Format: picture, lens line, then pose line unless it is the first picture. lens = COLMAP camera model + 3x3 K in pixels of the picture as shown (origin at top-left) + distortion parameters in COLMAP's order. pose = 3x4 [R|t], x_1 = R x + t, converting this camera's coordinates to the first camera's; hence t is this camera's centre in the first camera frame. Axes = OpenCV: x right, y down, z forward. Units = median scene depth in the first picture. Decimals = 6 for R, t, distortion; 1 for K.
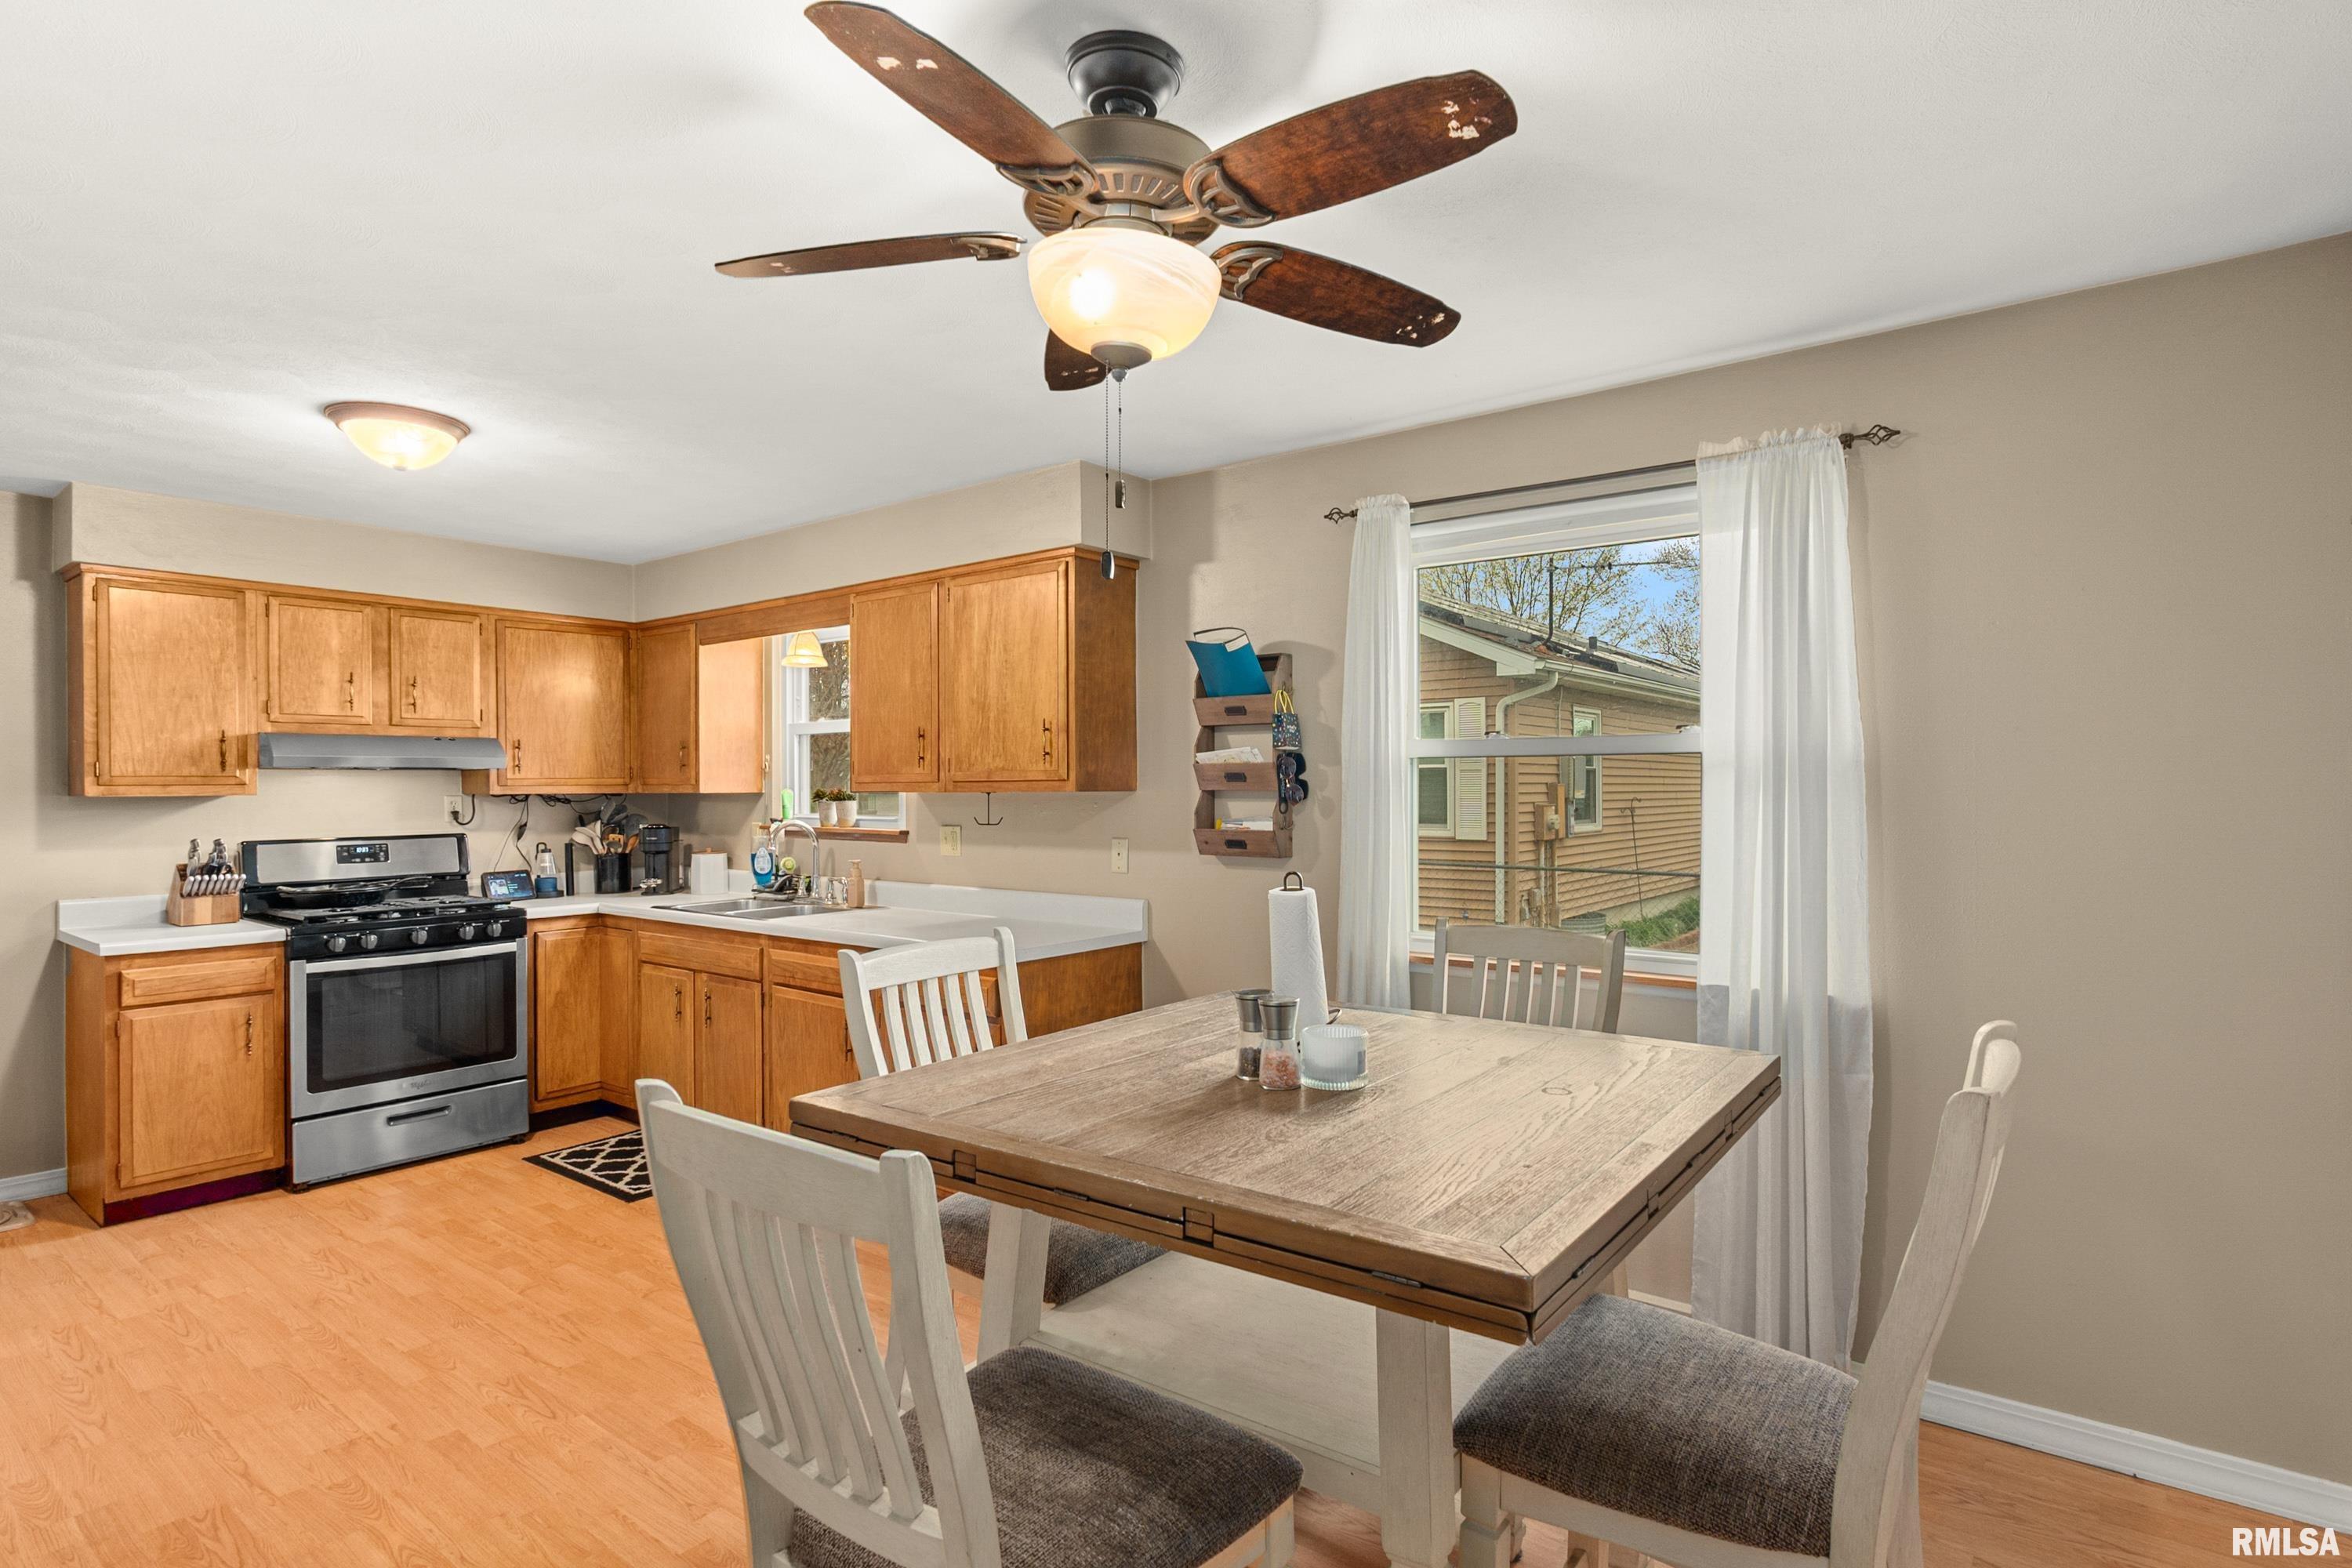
lens RADIAL K [[1193.9, 0, 1202.3], [0, 1193.9, 783.2], [0, 0, 1]] dist [-0.002476, 0.000181]
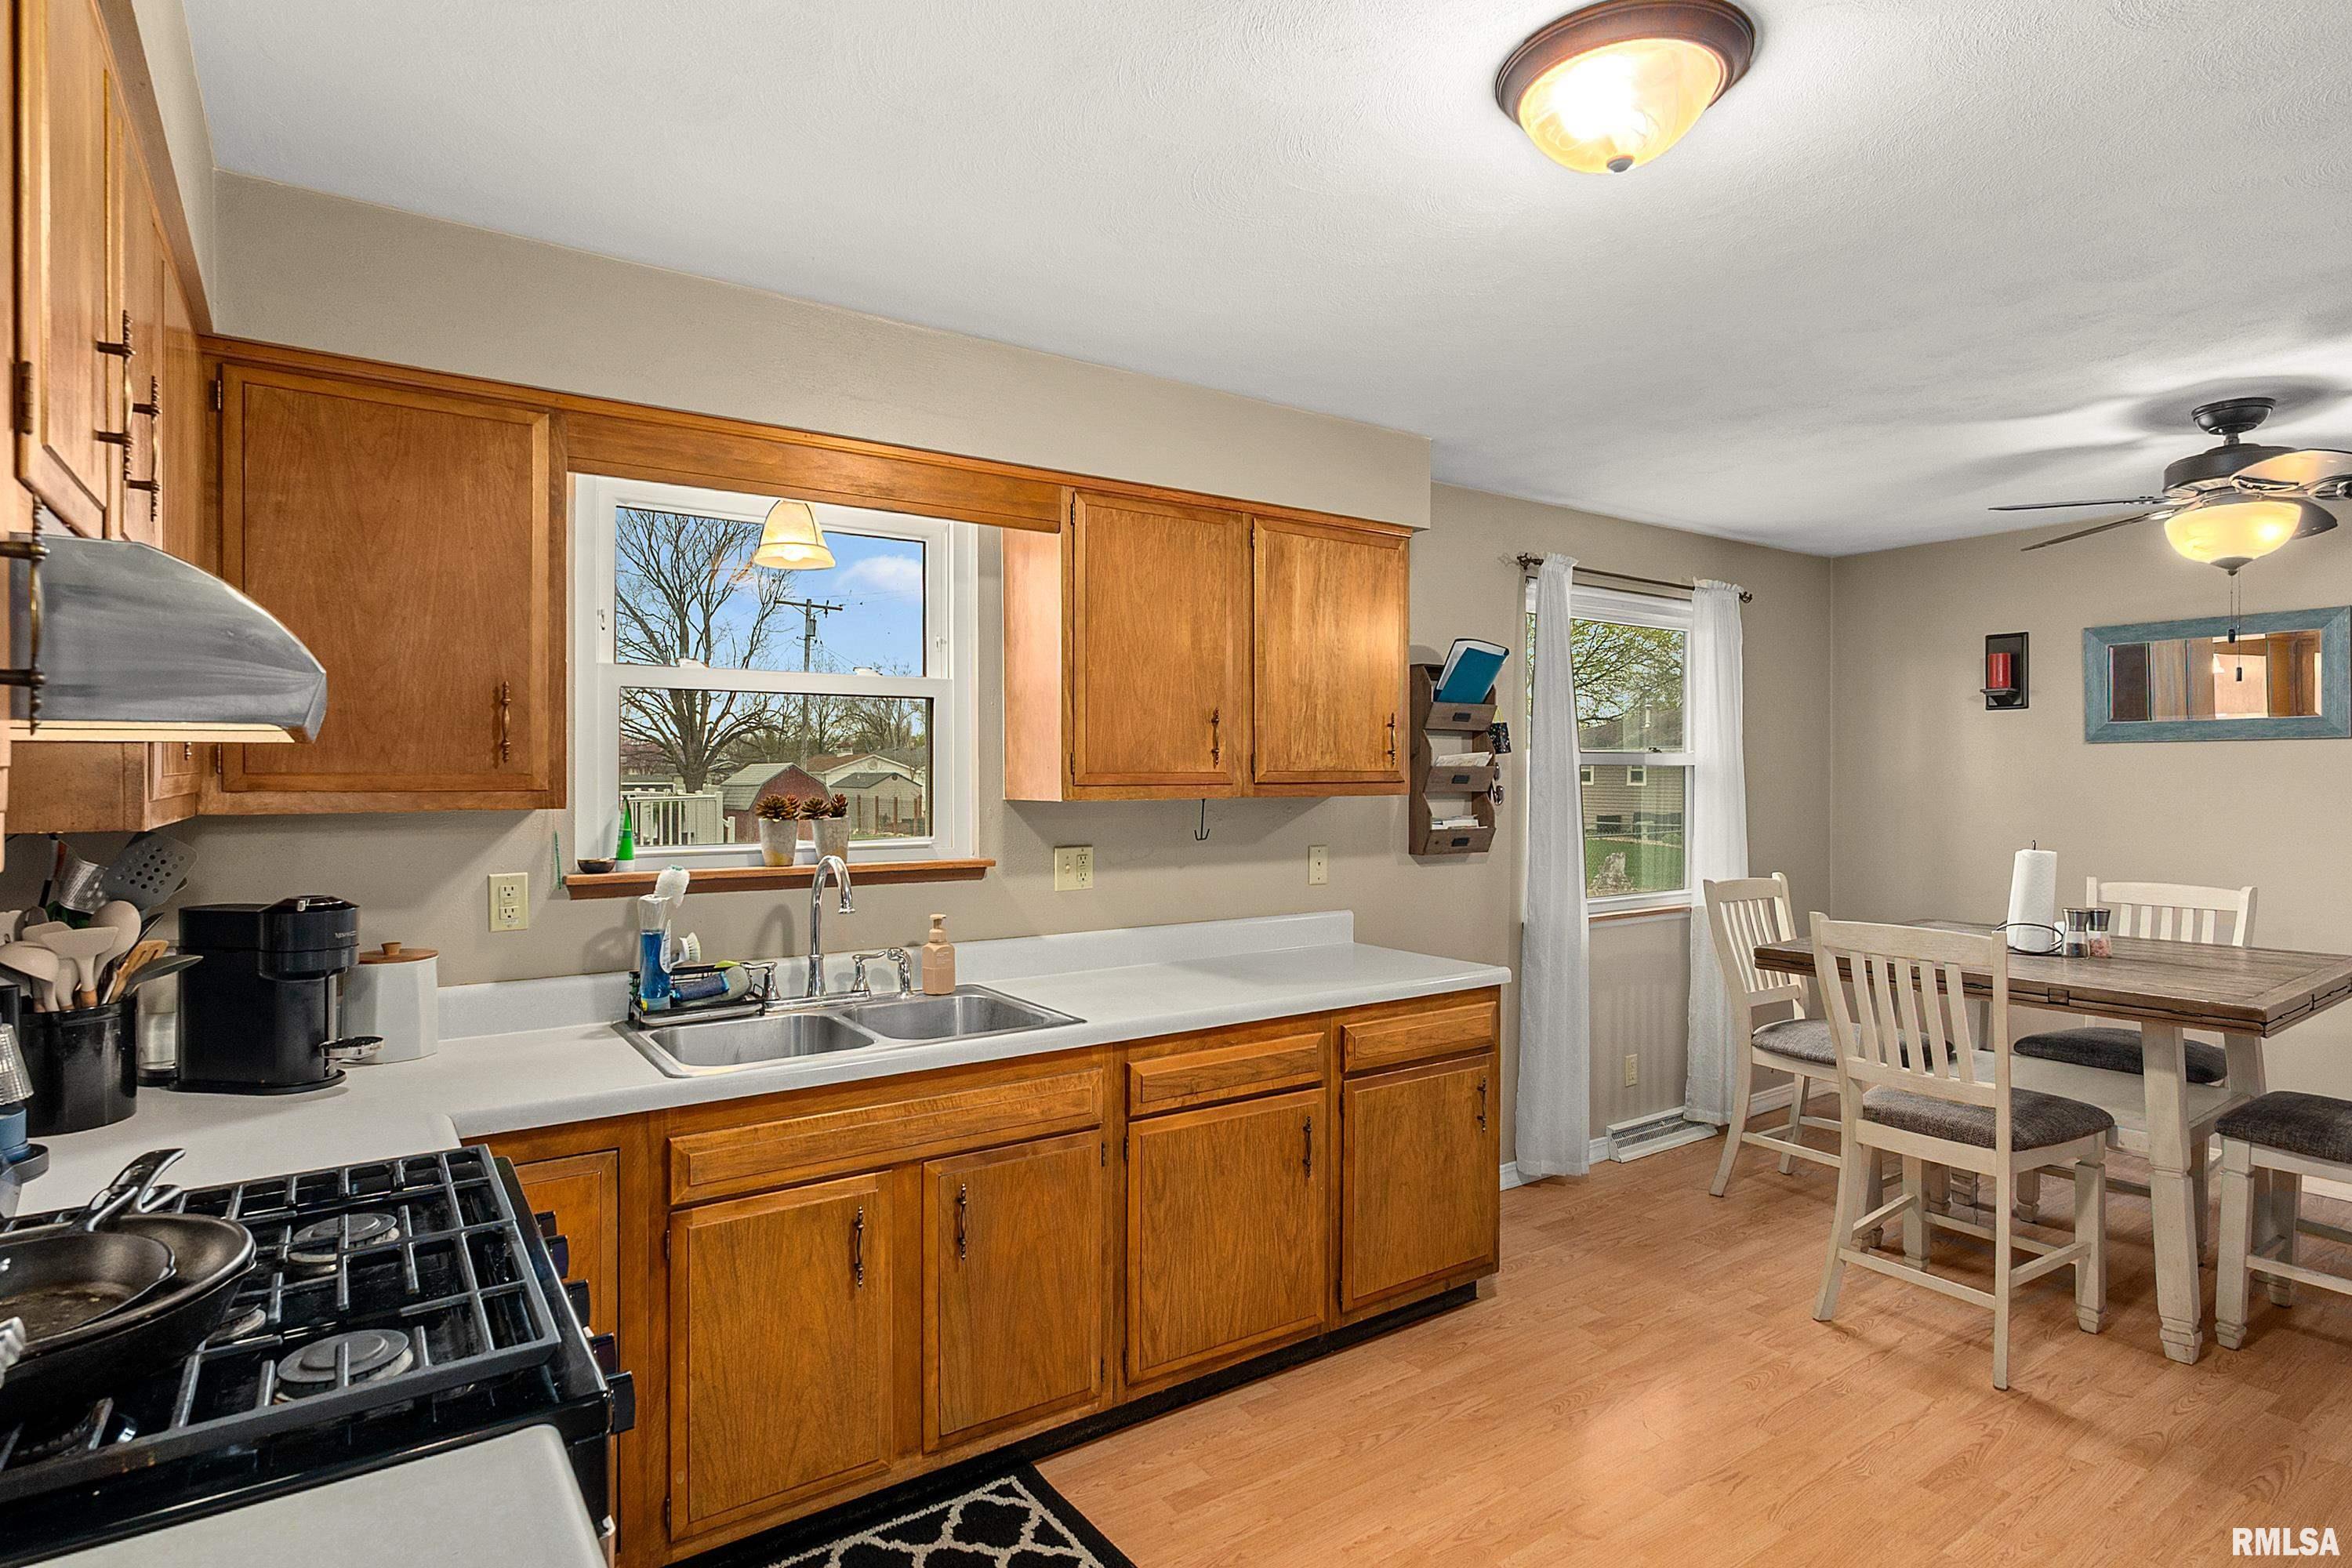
lens RADIAL K [[1193.9, 0, 1202.3], [0, 1193.9, 783.2], [0, 0, 1]] dist [-0.002476, 0.000181]
pose [[0.300893, -0.002151, 0.953655, -0.811629], [-0.000846, 0.999996, 0.002523, -0.002947], [-0.953657, -0.001566, 0.300891, 0.687934]]
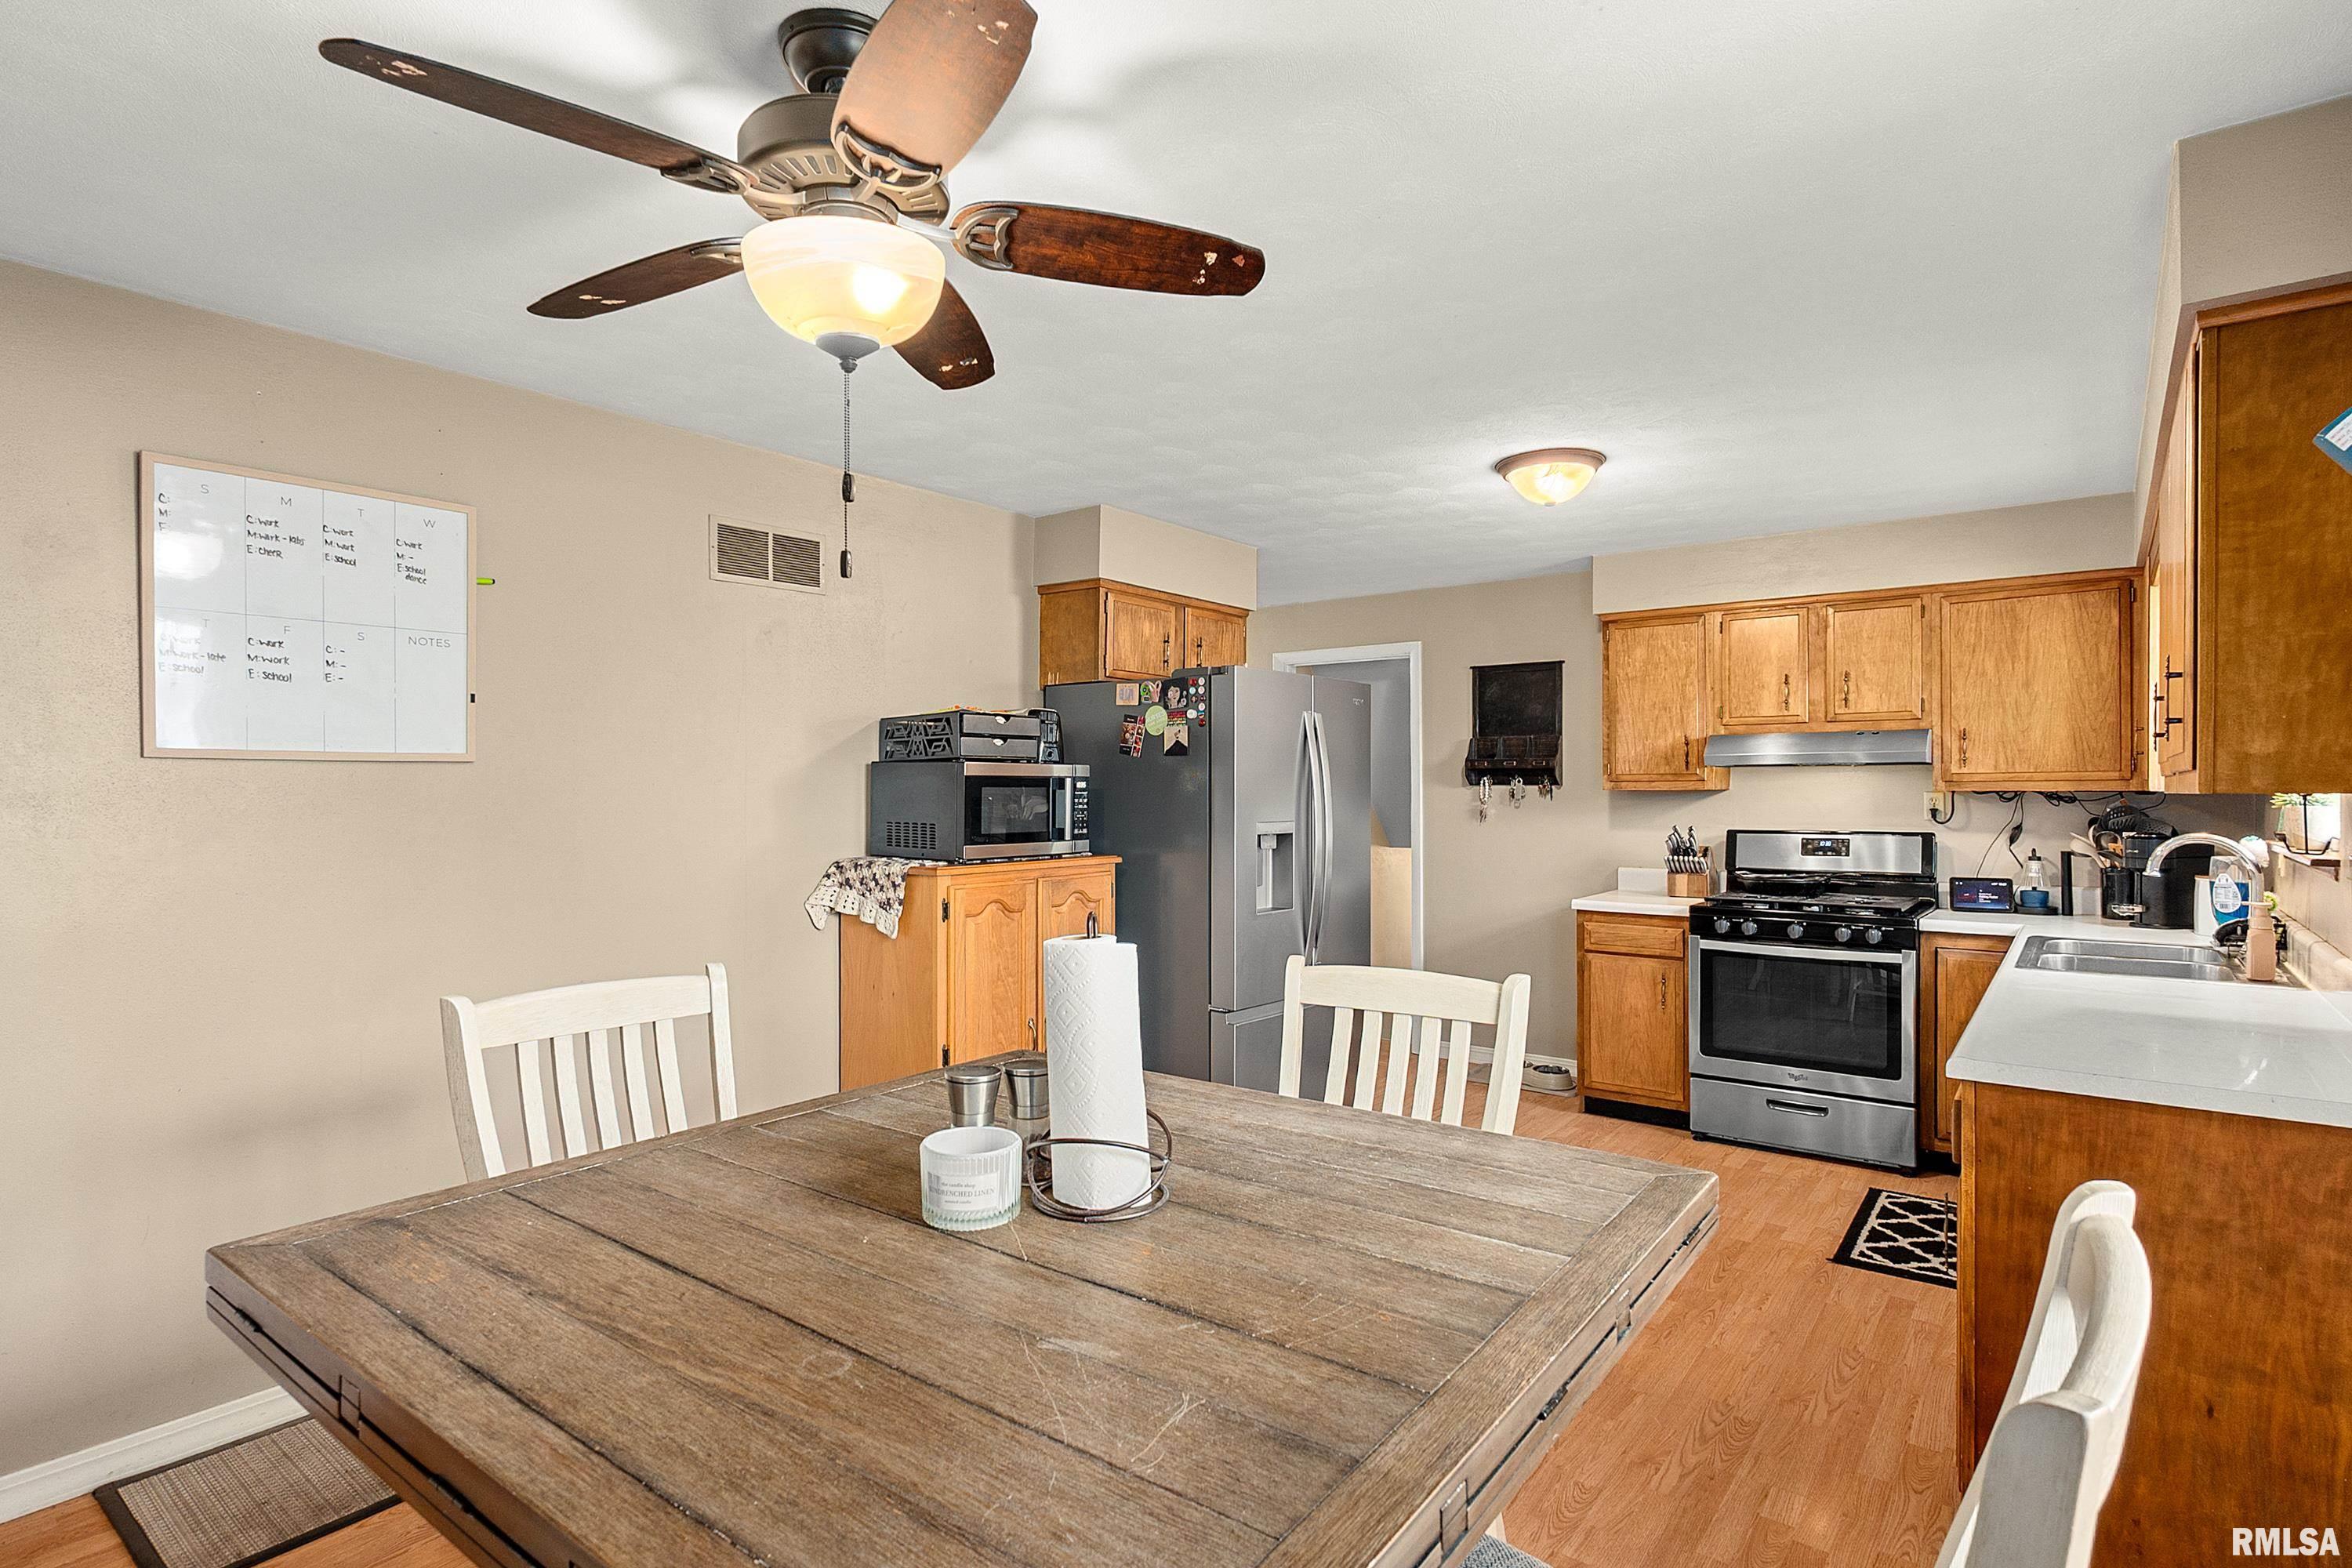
lens RADIAL K [[1177.2, 0, 1177.4], [0, 1177.2, 795.5], [0, 0, 1]] dist [0.001050, 0.000229]
pose [[-0.004980, 0.012583, -0.999908, 0.312835], [0.004226, 0.999912, 0.012562, -0.000874], [0.999979, -0.004163, -0.005033, 0.439904]]
